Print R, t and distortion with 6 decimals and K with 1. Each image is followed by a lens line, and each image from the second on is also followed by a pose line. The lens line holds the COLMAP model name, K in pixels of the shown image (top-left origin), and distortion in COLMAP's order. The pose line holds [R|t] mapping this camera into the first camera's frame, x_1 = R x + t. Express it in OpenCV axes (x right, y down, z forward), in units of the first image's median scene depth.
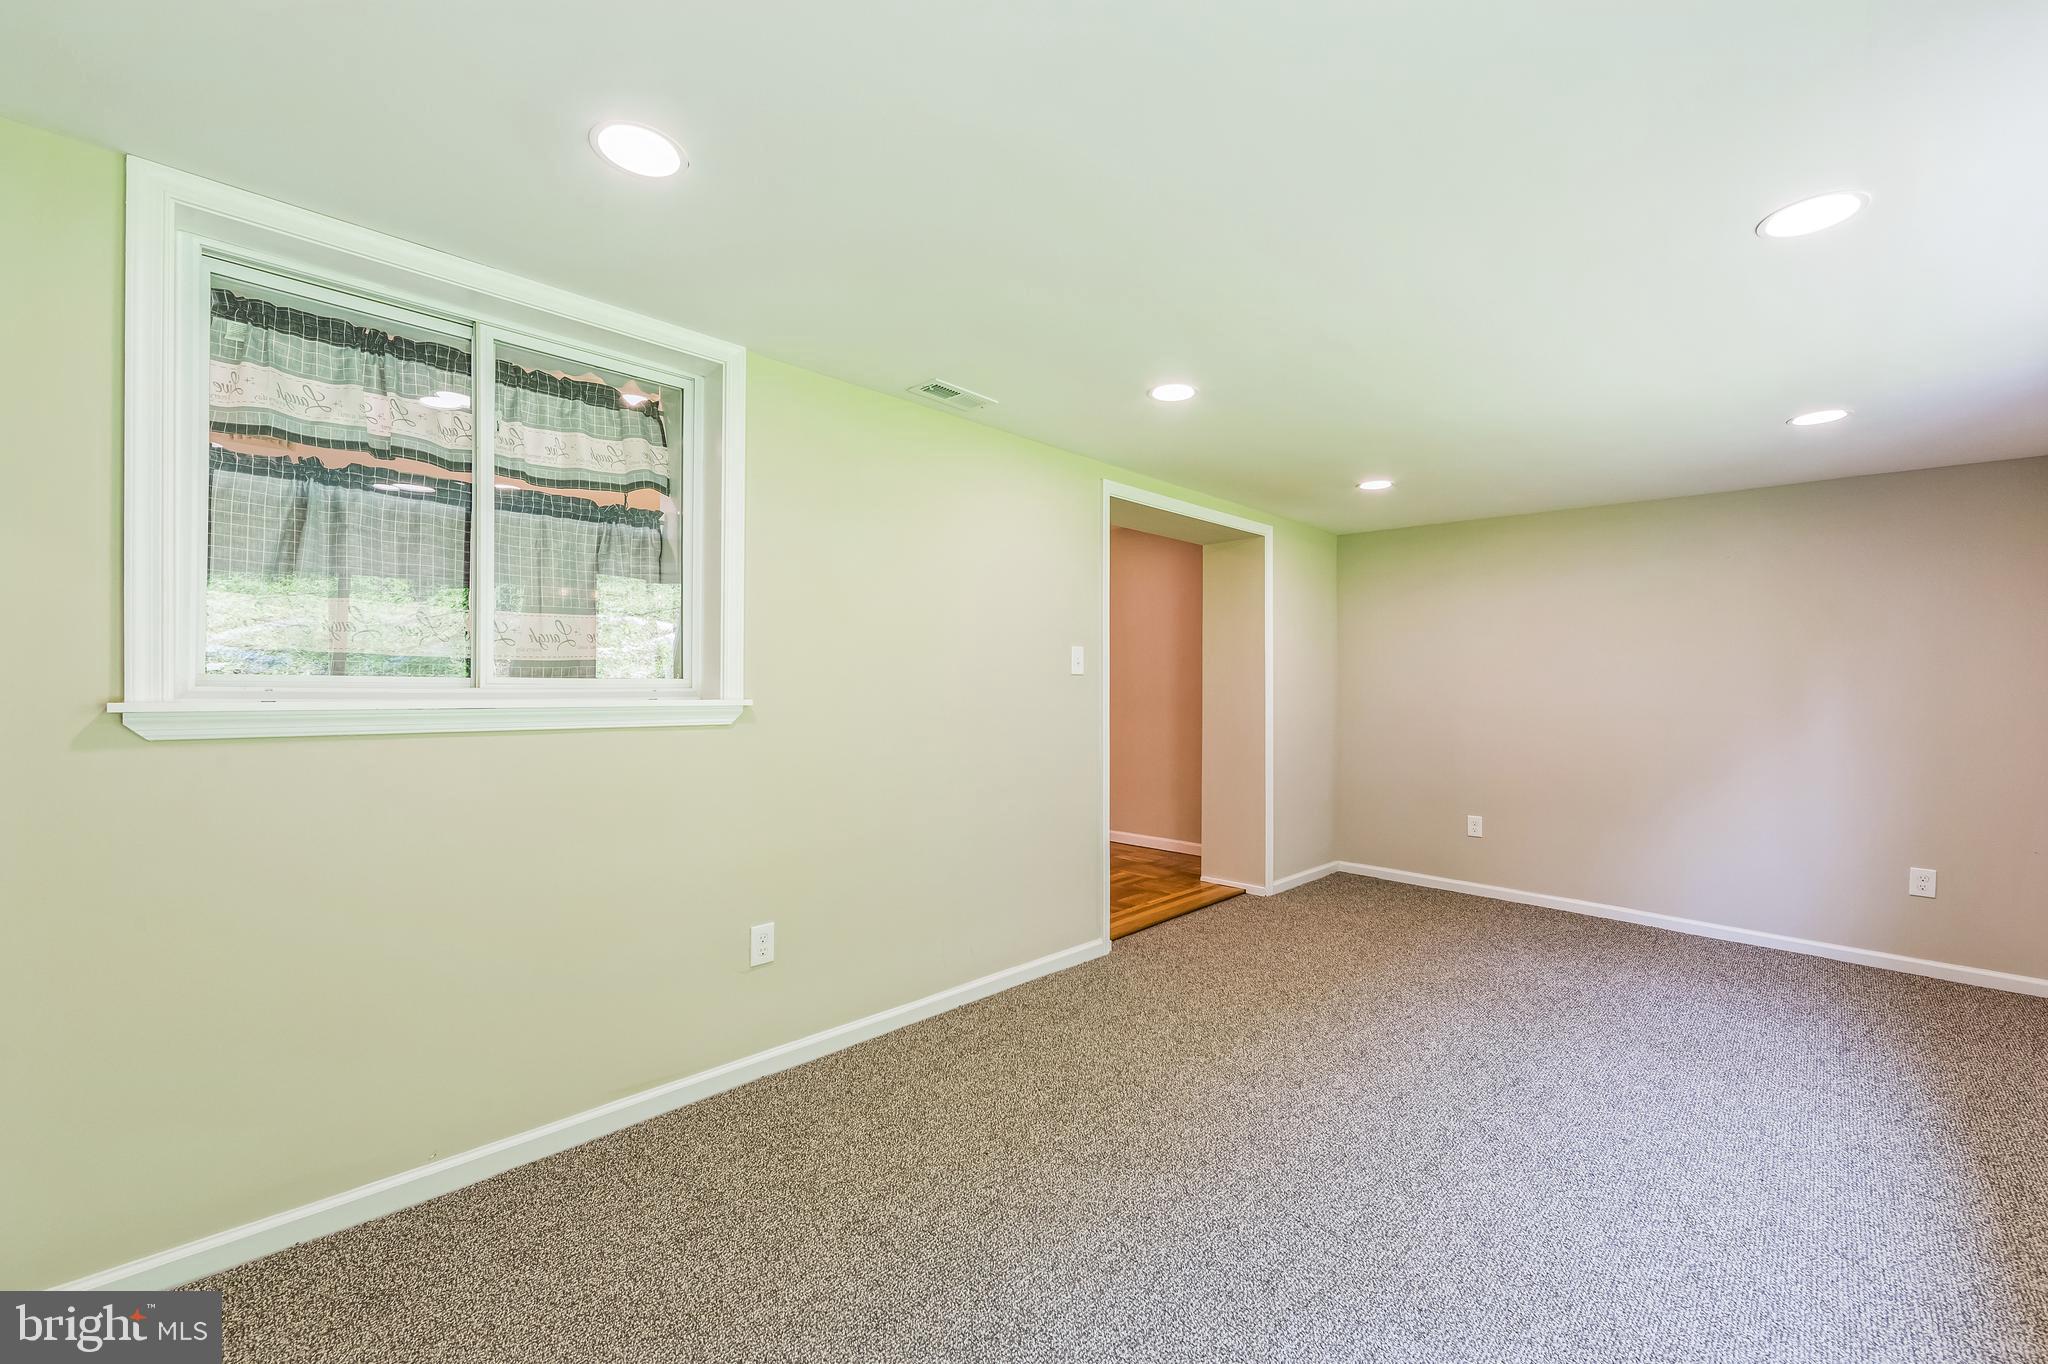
lens RADIAL K [[810.7, 0, 1026.6], [0, 810.7, 683.7], [0, 0, 1]] dist [-0.003942, -0.000292]
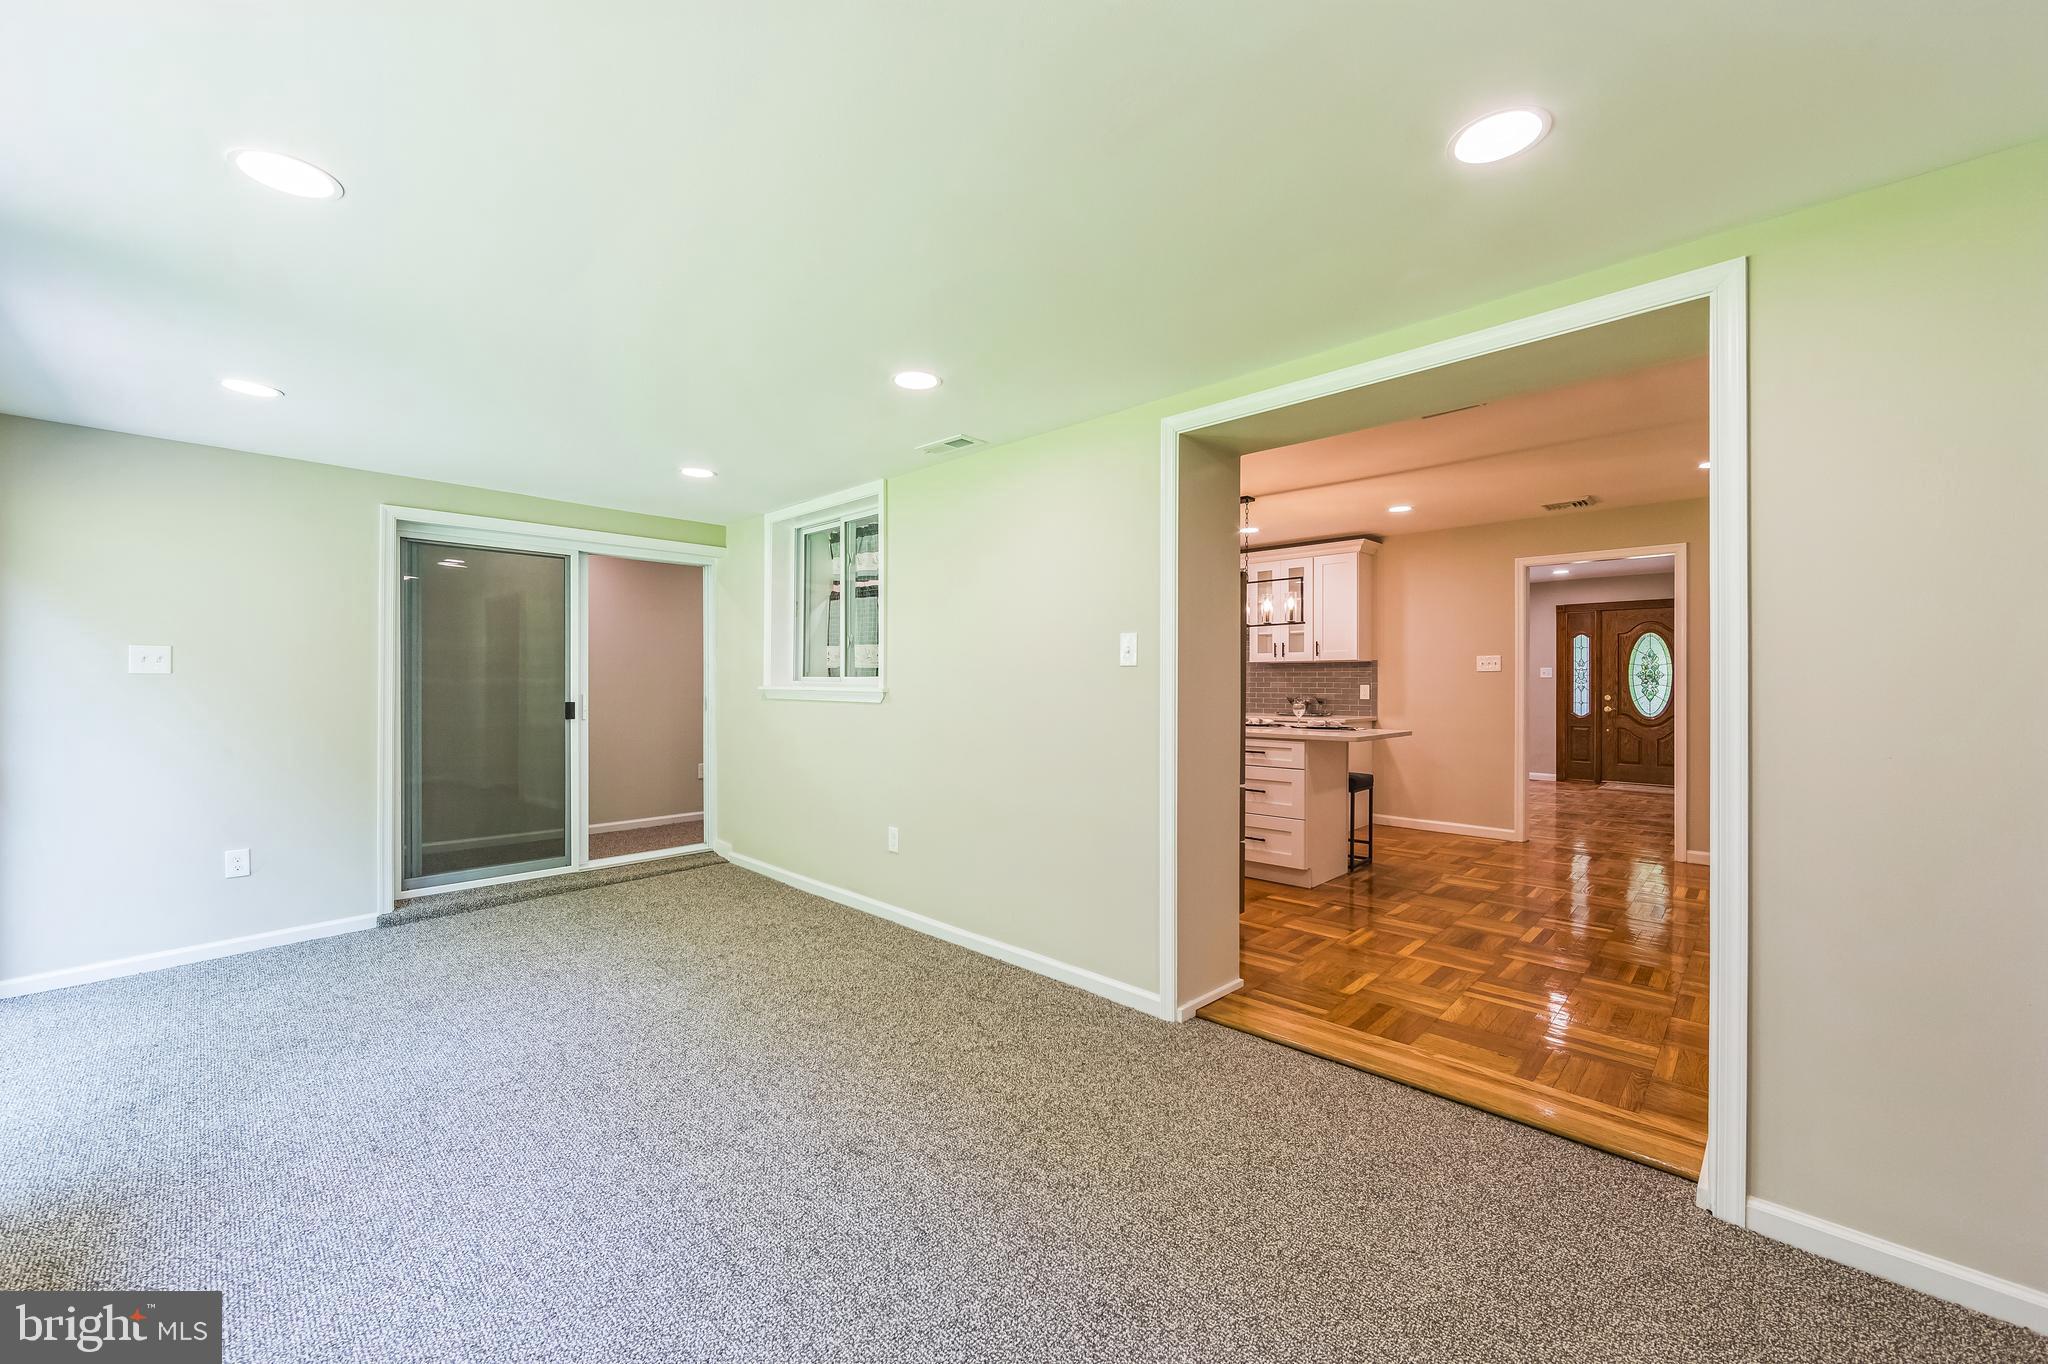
lens RADIAL K [[810.7, 0, 1026.6], [0, 810.7, 683.7], [0, 0, 1]] dist [-0.003942, -0.000292]
pose [[0.006443, -0.003828, -0.999972, 1.107274], [-0.004154, 0.999984, -0.003855, 0.013674], [0.999971, 0.004178, 0.006427, 1.072283]]
